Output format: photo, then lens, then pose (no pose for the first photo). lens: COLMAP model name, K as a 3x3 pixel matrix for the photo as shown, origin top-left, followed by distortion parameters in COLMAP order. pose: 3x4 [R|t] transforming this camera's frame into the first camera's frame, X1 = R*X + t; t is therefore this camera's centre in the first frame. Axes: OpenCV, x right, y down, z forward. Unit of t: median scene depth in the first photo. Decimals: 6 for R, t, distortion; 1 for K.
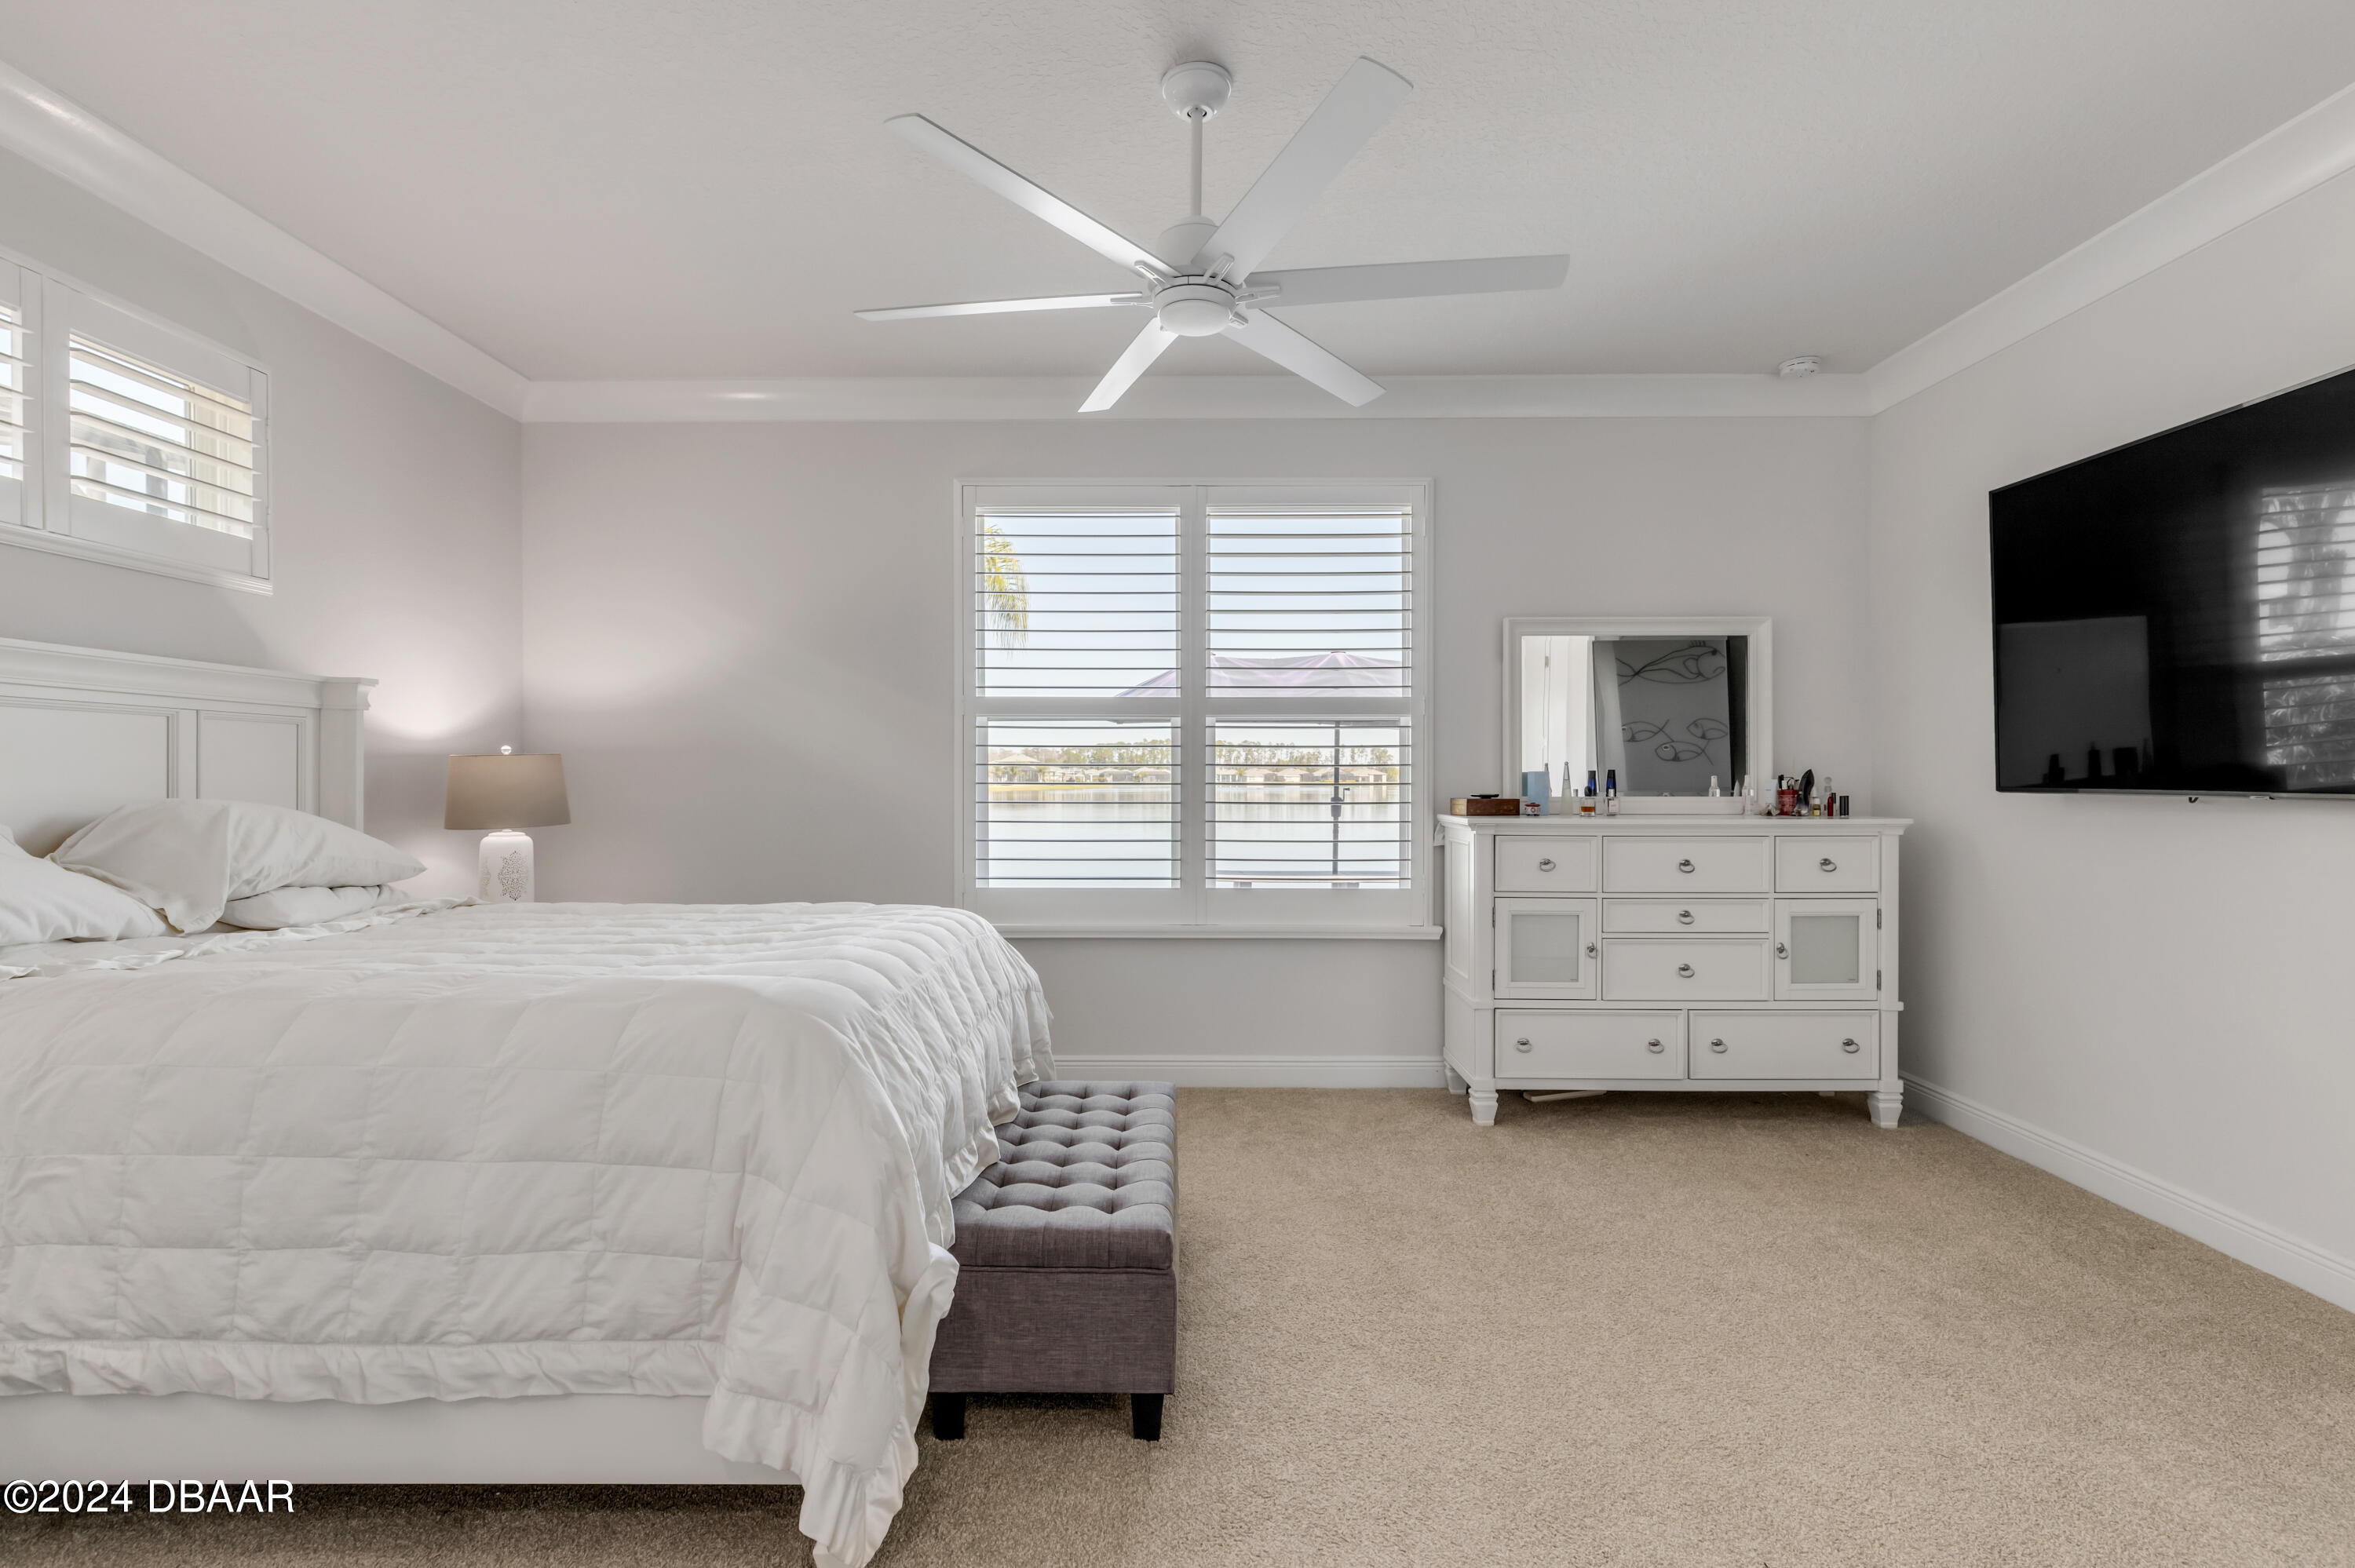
lens RADIAL K [[1104.6, 0, 1143.0], [0, 1104.6, 776.6], [0, 0, 1]] dist [0.008746, -0.000960]
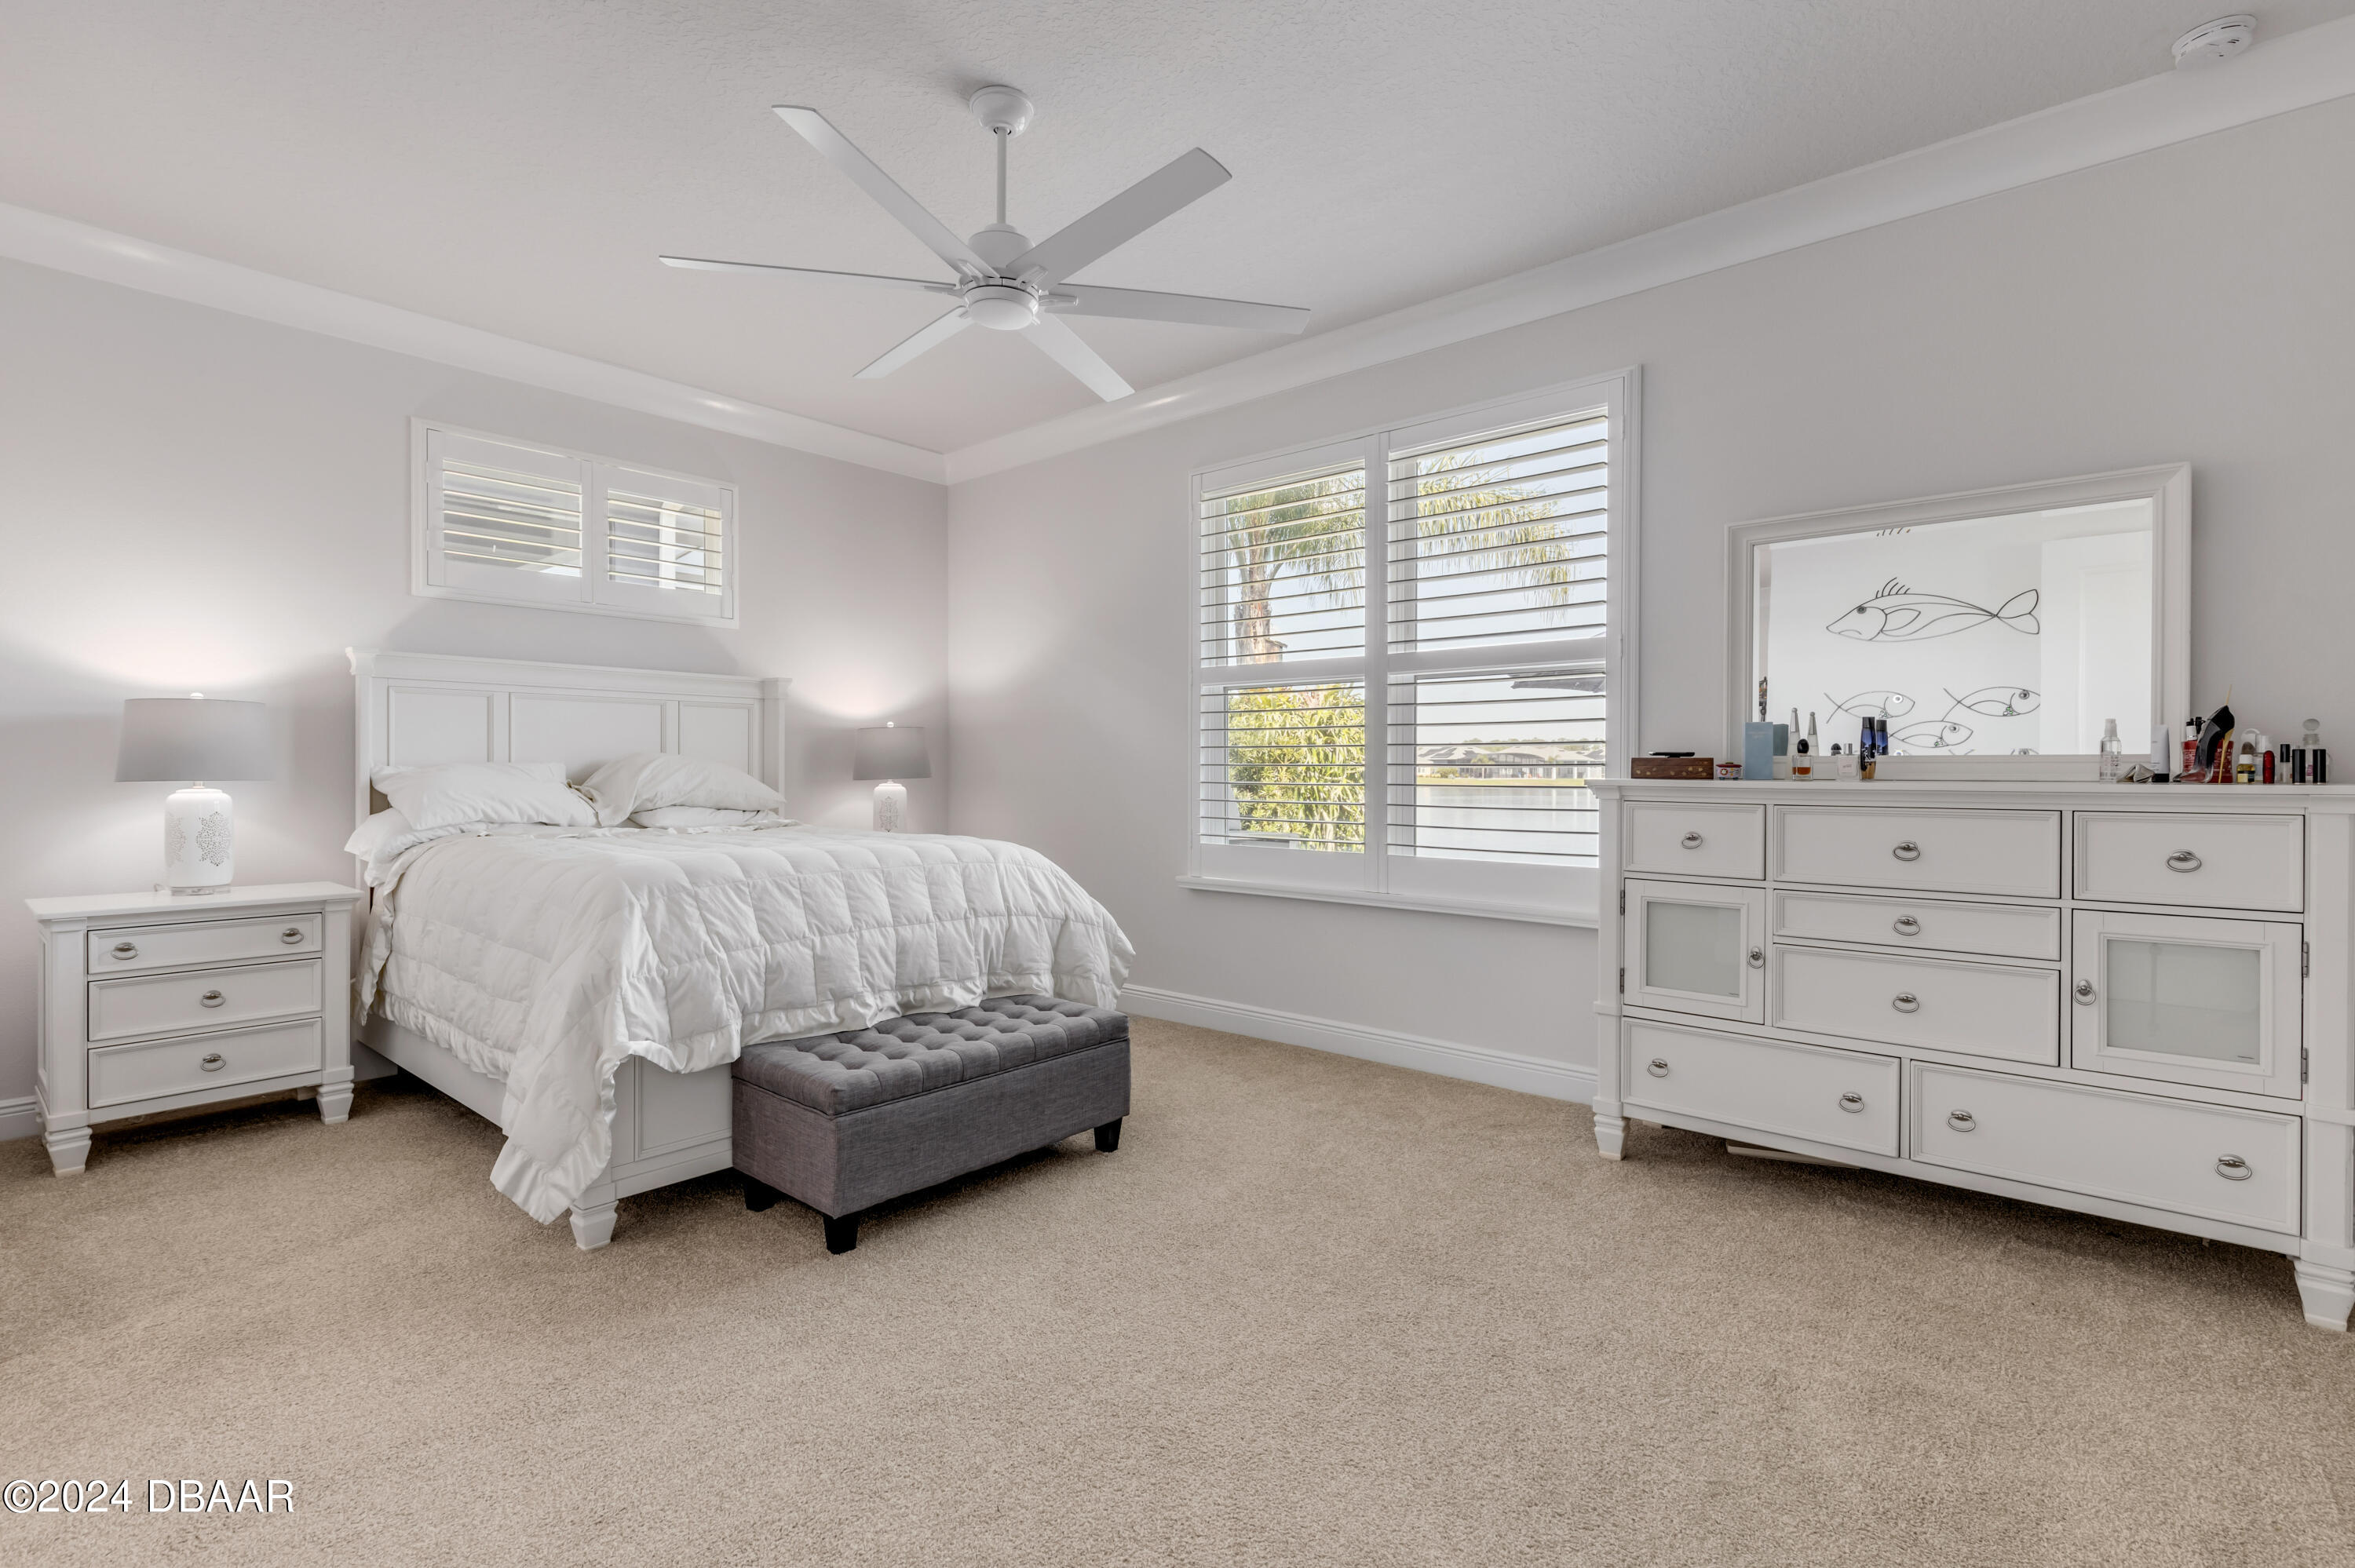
lens RADIAL K [[1104.6, 0, 1143.0], [0, 1104.6, 776.6], [0, 0, 1]] dist [0.008746, -0.000960]
pose [[0.747176, 0.006776, -0.664592, 0.594541], [-0.002314, 0.999968, 0.007594, 0.030420], [0.664623, -0.004136, 0.747168, 0.168088]]
